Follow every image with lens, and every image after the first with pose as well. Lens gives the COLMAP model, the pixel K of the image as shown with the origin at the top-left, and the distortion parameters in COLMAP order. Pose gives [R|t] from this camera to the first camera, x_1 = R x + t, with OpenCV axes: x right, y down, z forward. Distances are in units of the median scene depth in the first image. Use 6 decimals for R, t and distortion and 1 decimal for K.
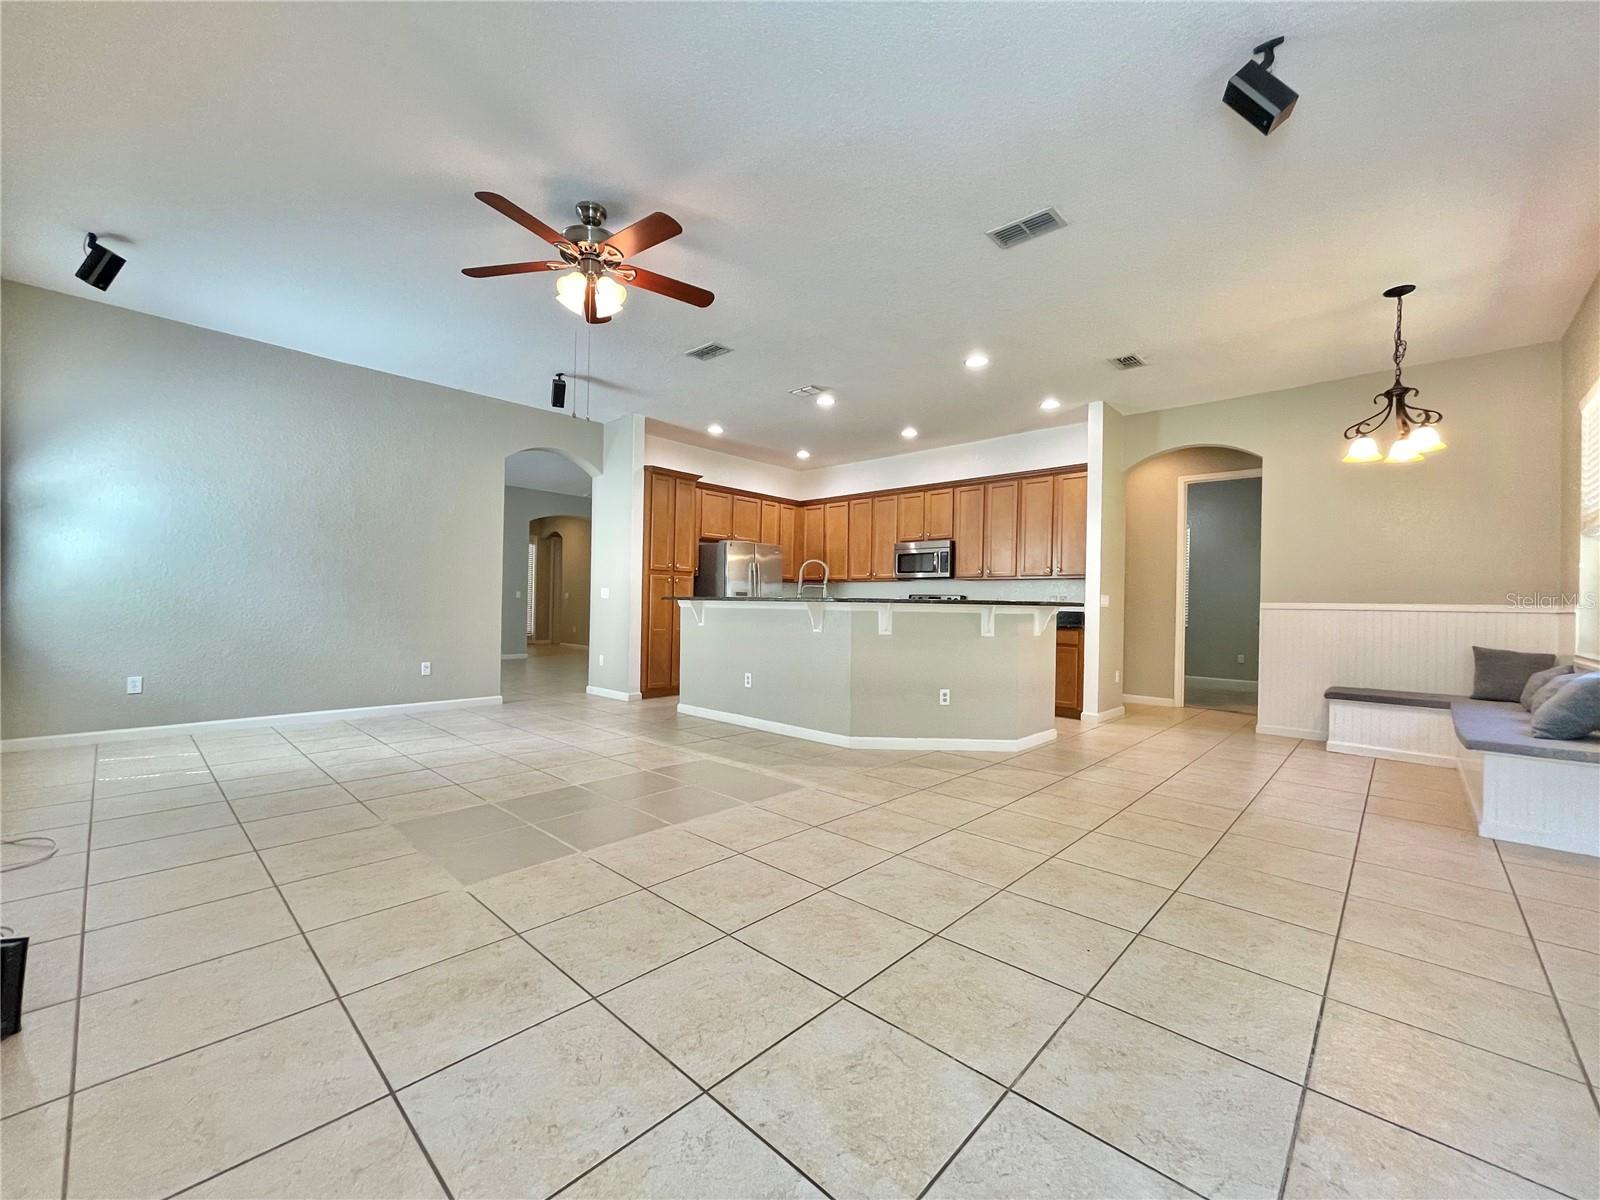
lens RADIAL K [[646.7, 0, 802.2], [0, 646.7, 599.8], [0, 0, 1]] dist [-0.000584, -0.001478]
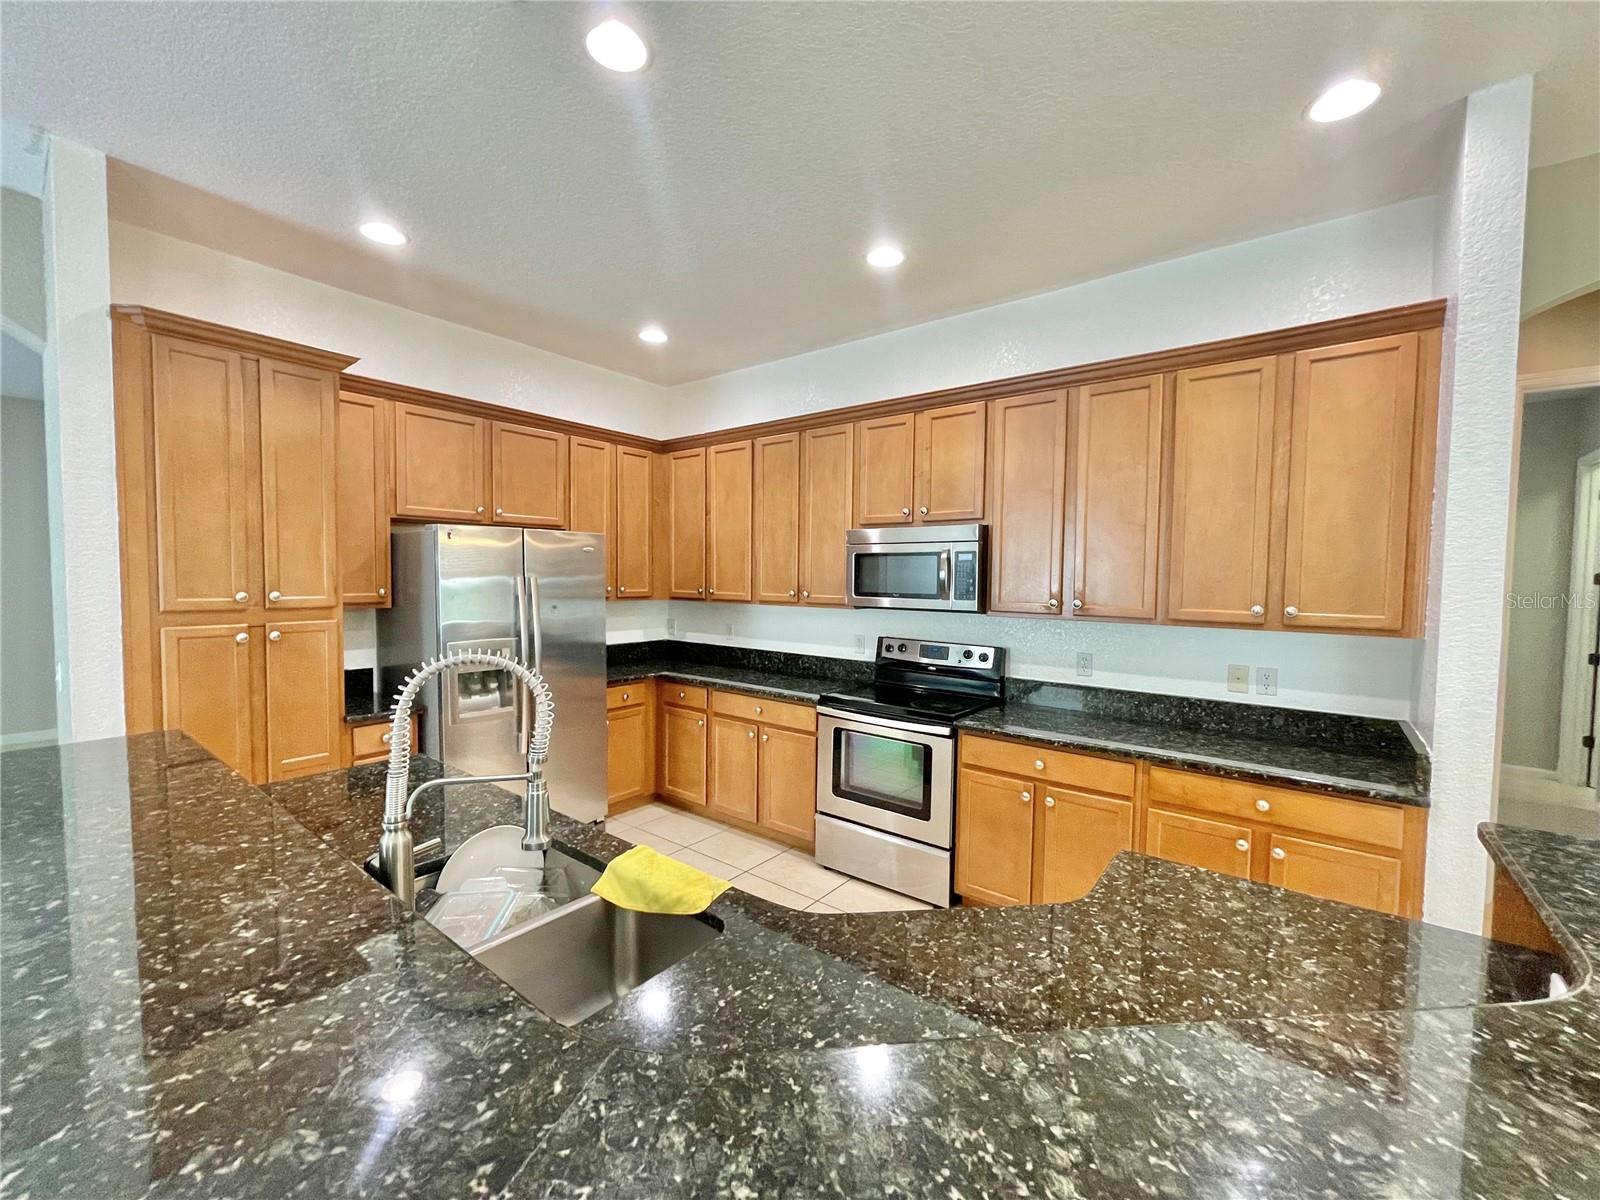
lens RADIAL K [[646.7, 0, 797.7], [0, 646.7, 607.9], [0, 0, 1]] dist [-0.000584, -0.001478]
pose [[0.996906, -0.010864, 0.077847, 0.077659], [0.005978, 0.998013, 0.062731, -0.065636], [-0.078374, -0.062072, 0.994990, 0.591012]]
